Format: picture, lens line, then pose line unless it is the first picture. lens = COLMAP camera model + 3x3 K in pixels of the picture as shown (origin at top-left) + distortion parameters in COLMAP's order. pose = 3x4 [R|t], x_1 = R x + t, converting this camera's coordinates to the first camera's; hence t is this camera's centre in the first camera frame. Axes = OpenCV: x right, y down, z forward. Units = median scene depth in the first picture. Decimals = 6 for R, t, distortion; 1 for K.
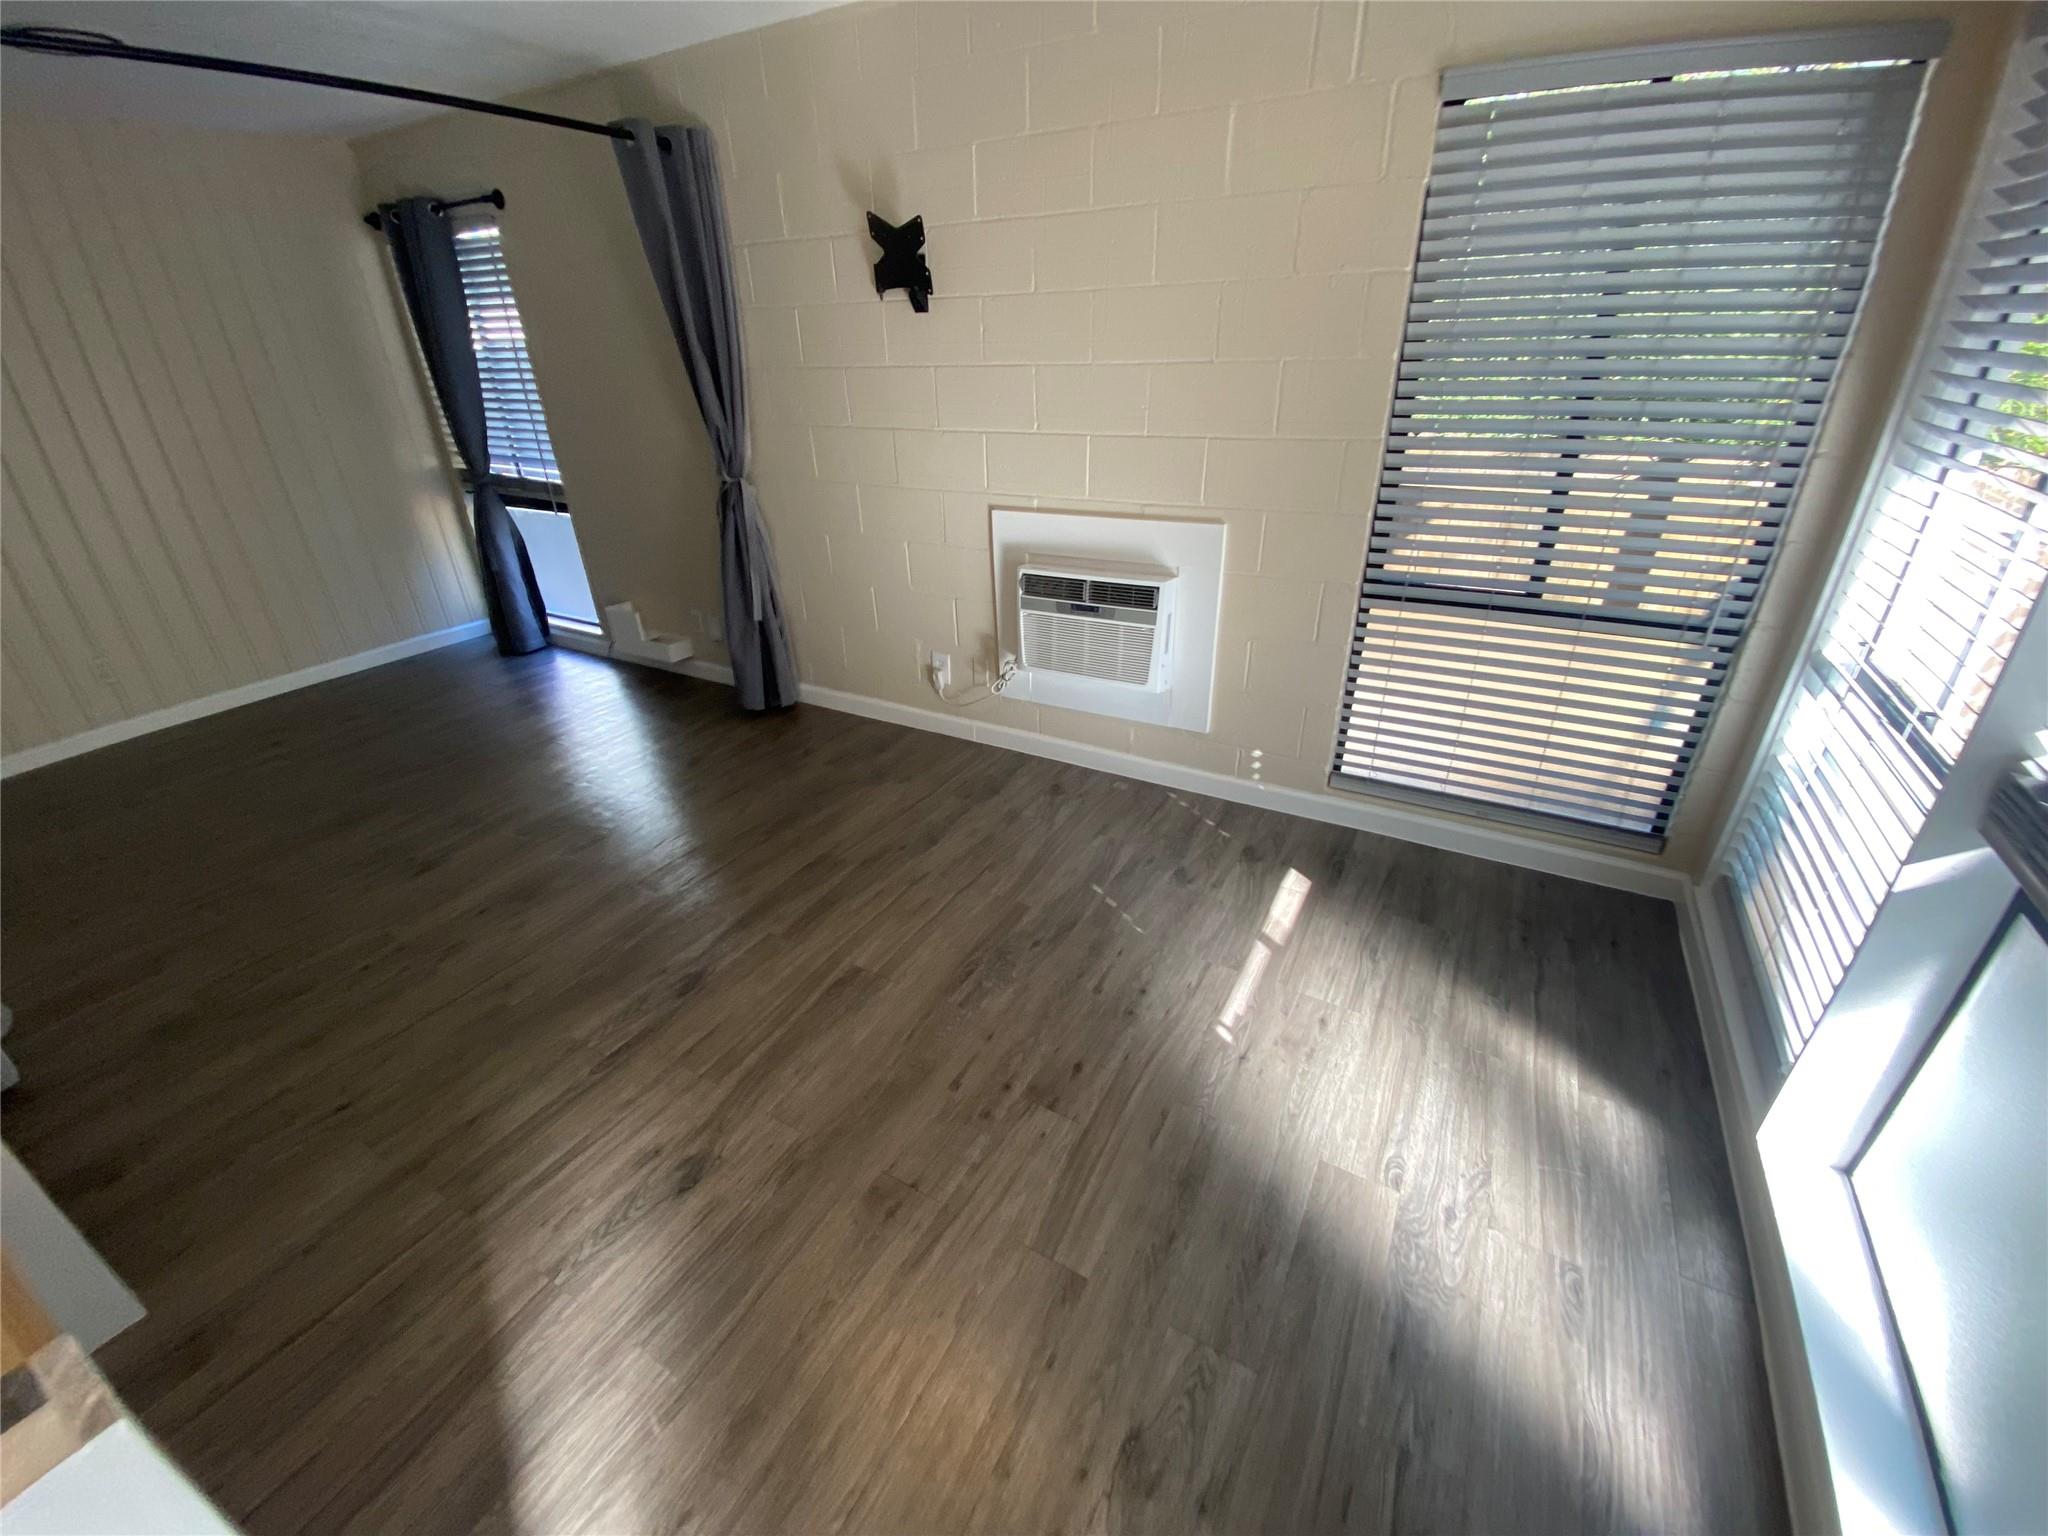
lens RADIAL K [[821.6, 0, 1024.0], [0, 821.6, 768.0], [0, 0, 1]] dist [0.038261, -0.033289]
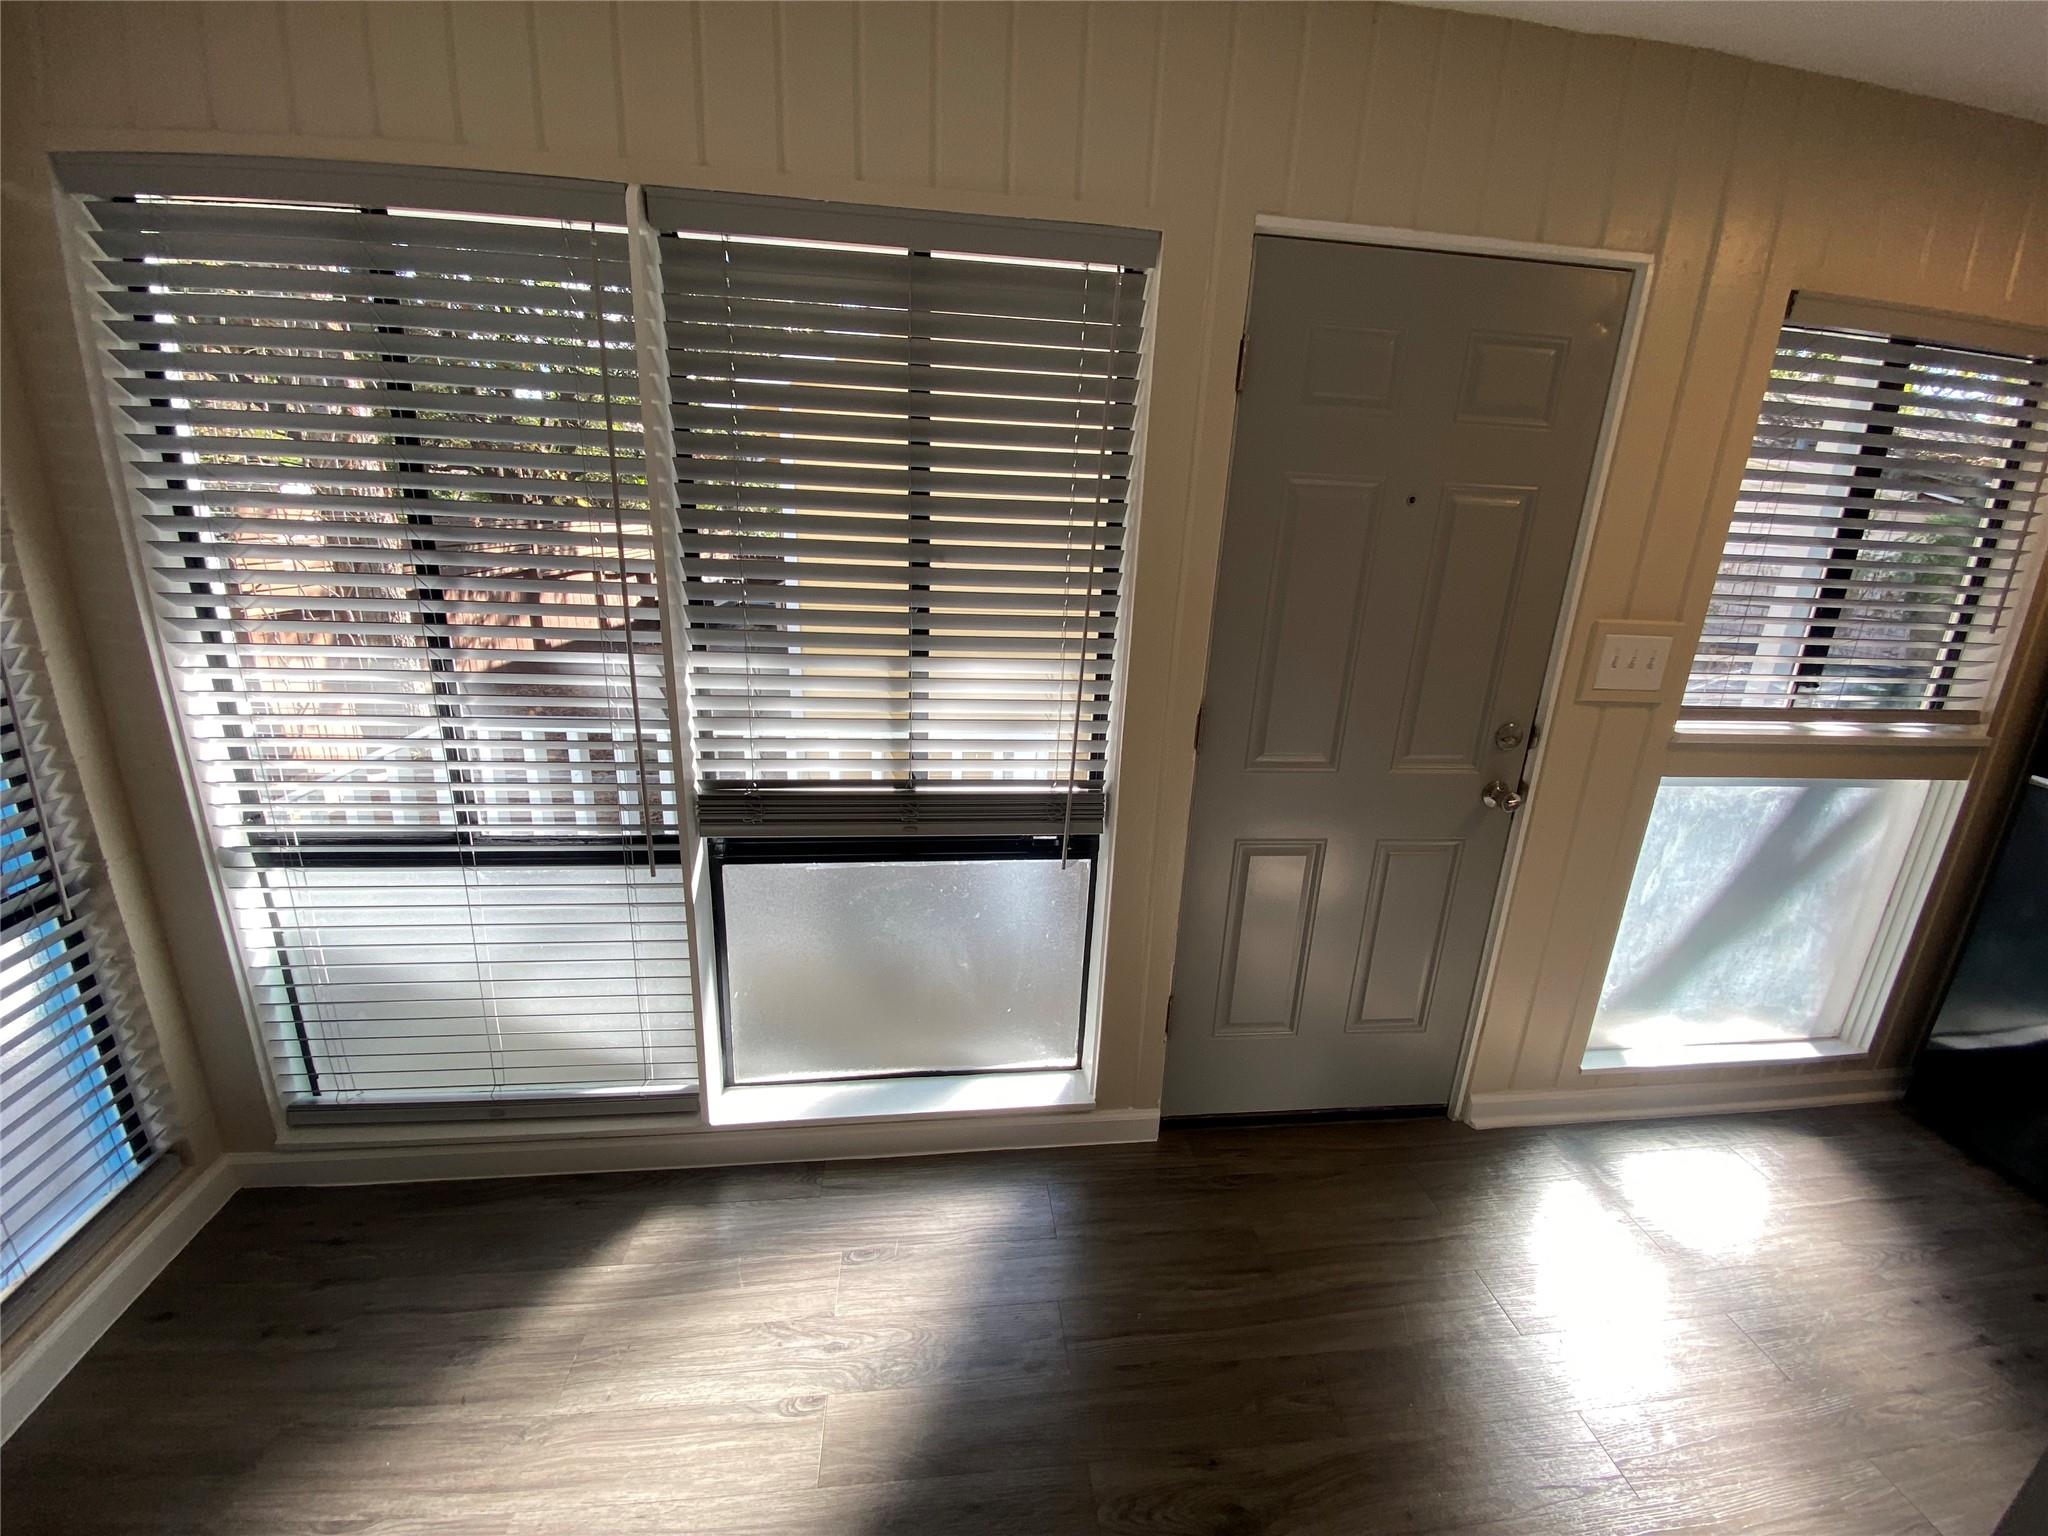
lens RADIAL K [[855.3, 0, 1010.5], [0, 855.3, 770.7], [0, 0, 1]] dist [-0.015130, 0.000066]
pose [[-0.602332, -0.236033, 0.762551, -0.130509], [0.341488, 0.787264, 0.513421, -0.265073], [-0.721514, 0.569652, -0.393592, 0.514224]]
